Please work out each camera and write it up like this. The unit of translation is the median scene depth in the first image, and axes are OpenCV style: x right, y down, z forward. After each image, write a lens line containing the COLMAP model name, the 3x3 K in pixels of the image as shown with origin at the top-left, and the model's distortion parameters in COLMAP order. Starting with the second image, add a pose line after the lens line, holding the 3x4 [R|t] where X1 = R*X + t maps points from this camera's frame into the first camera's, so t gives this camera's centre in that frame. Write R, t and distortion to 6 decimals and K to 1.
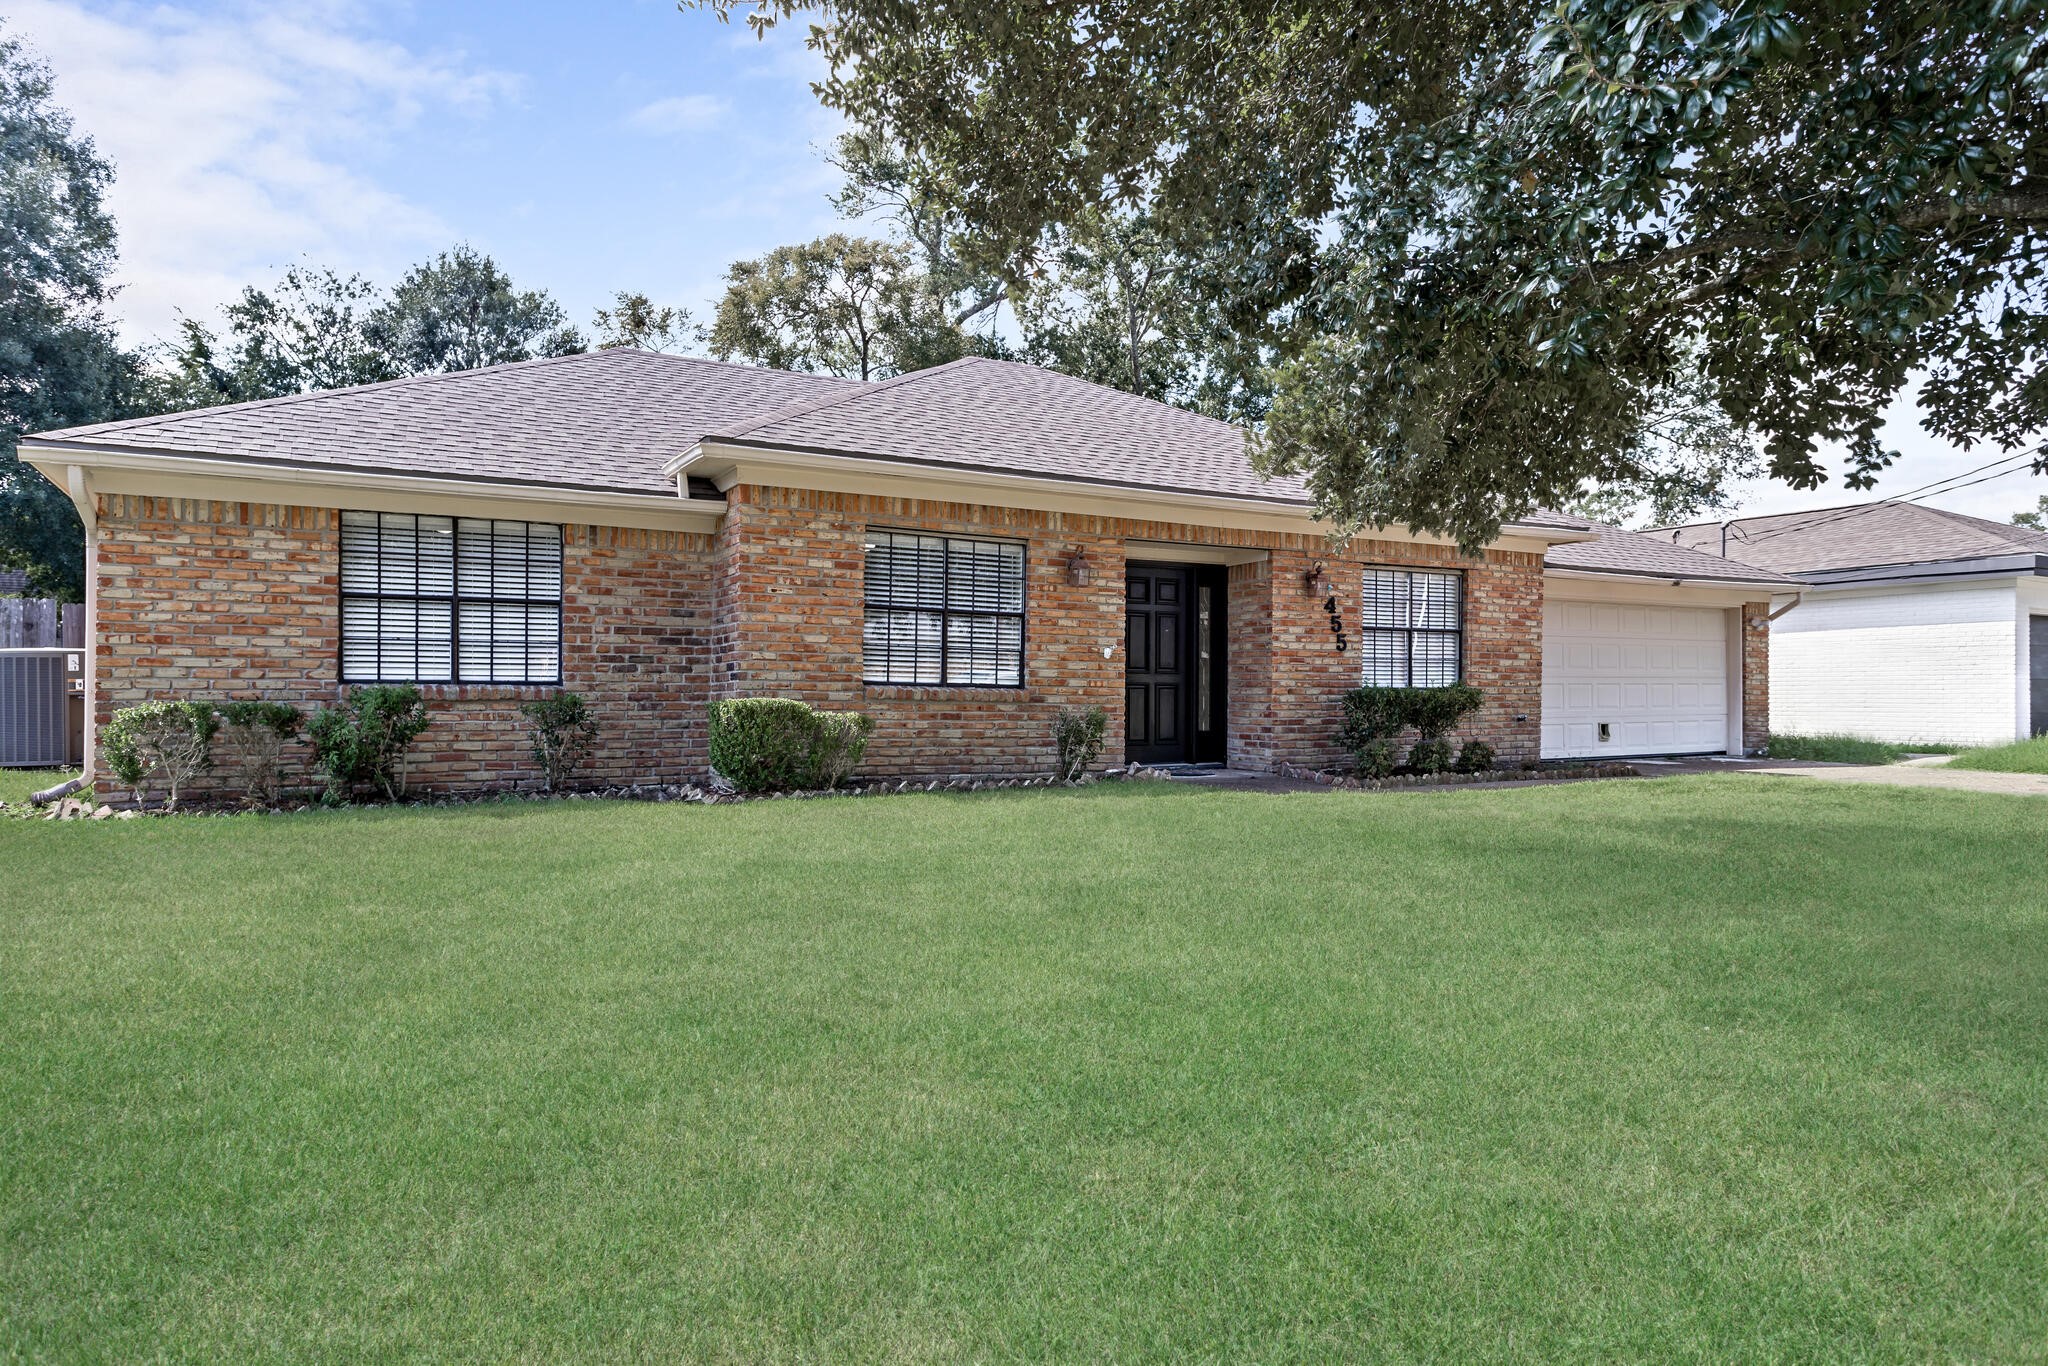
lens RADIAL K [[1268.0, 0, 1024.0], [0, 1268.0, 683.0], [0, 0, 1]] dist [-0.019162, -0.000304]
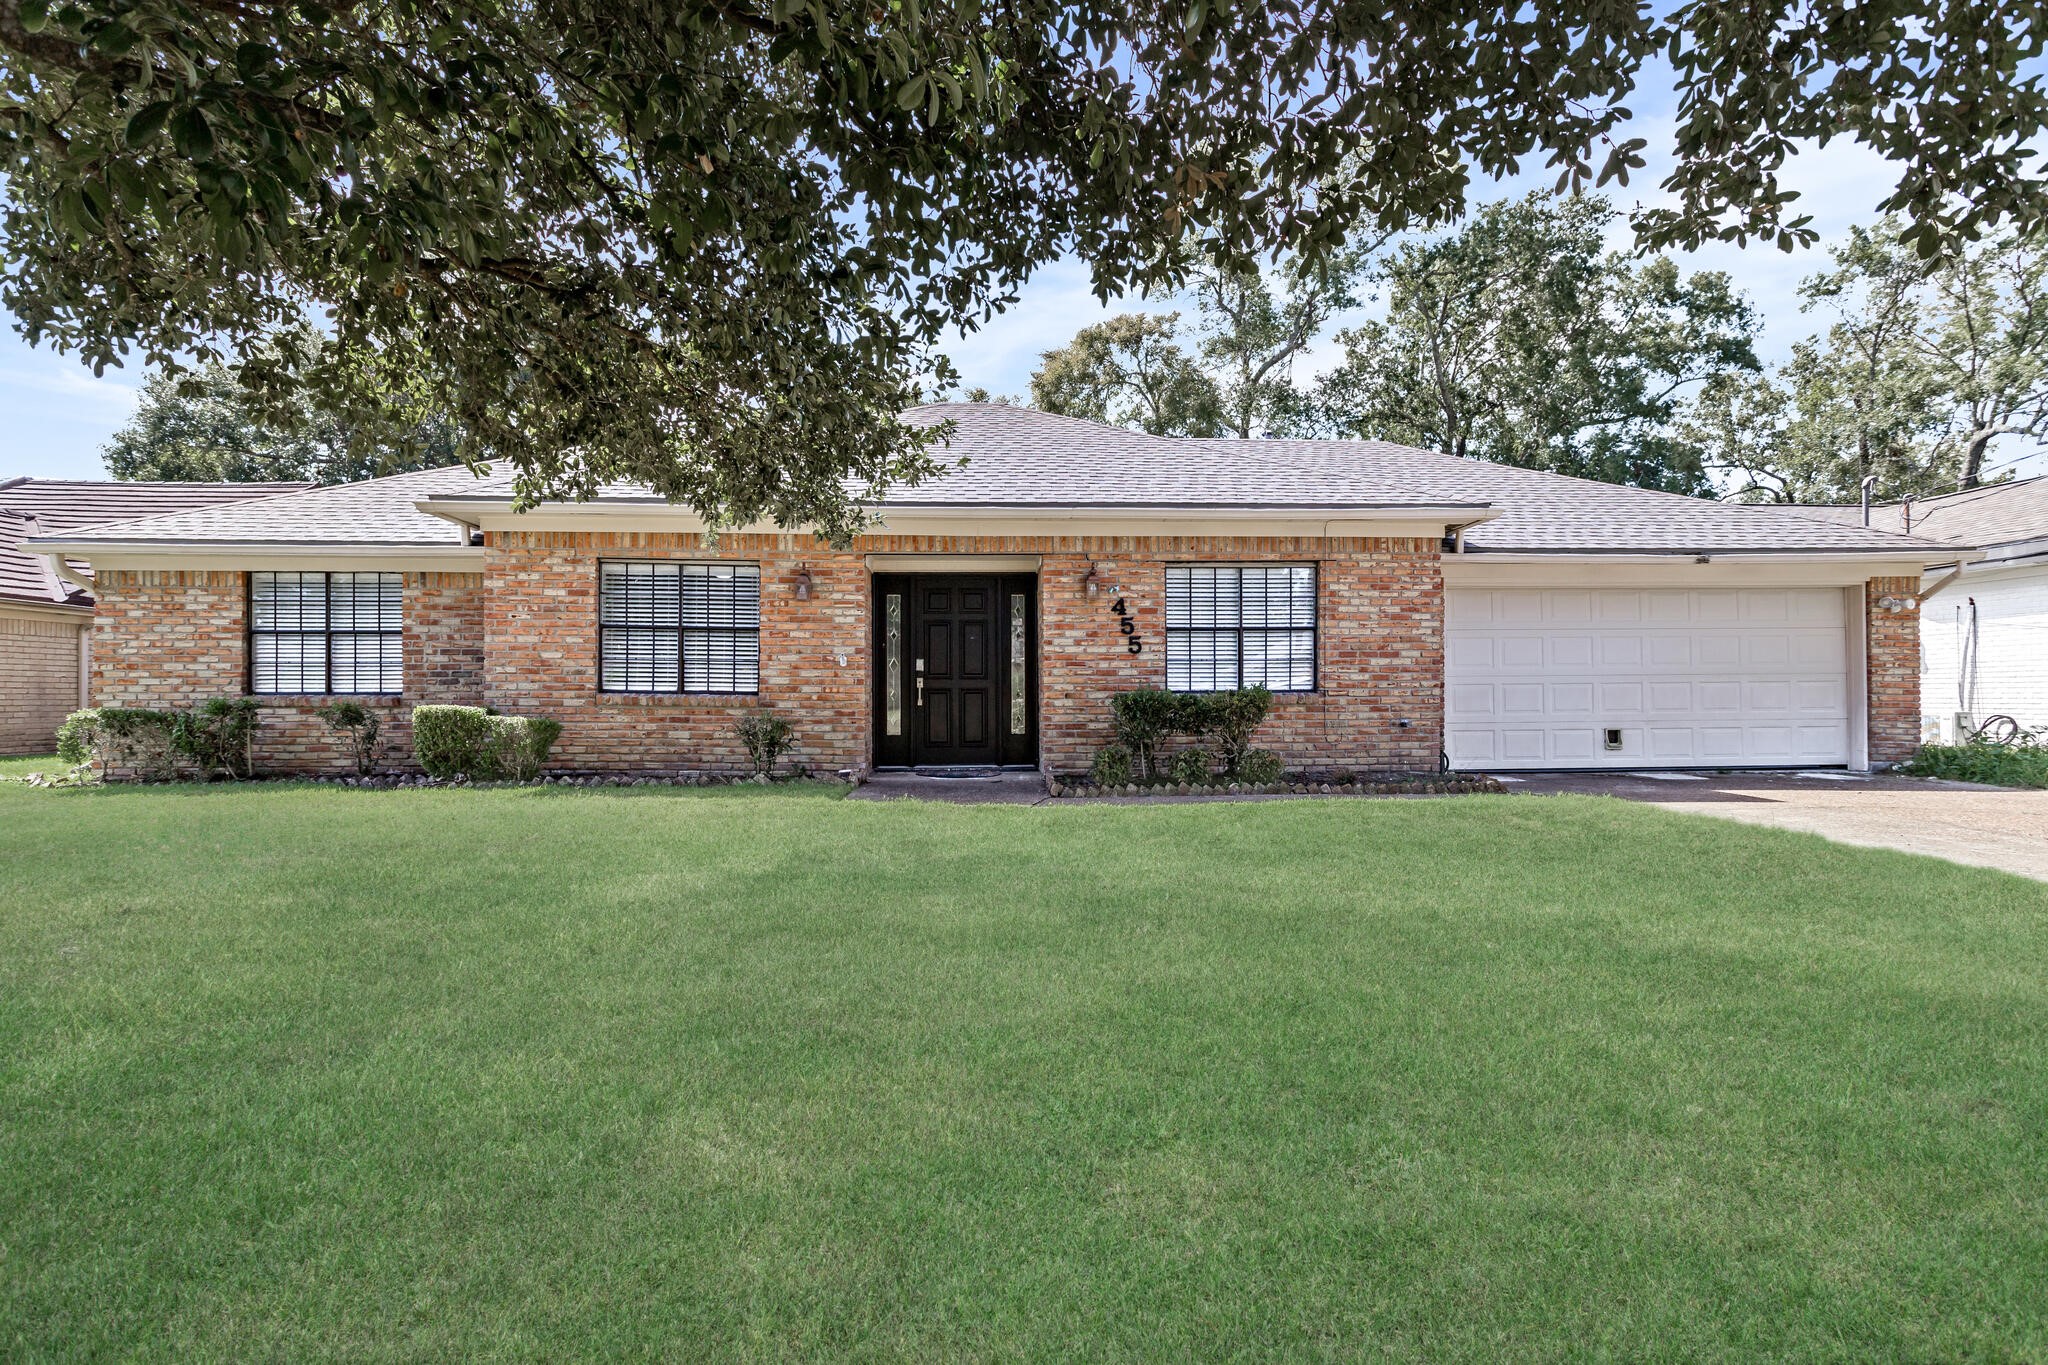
lens RADIAL K [[1009.6, 0, 1024.4], [0, 1009.6, 690.7], [0, 0, 1]] dist [-0.003706, 0.000234]
pose [[0.895319, -0.008418, -0.445346, 0.620266], [0.009438, 0.999955, 0.000074, 0.002916], [0.445326, -0.004270, 0.895358, 0.319465]]
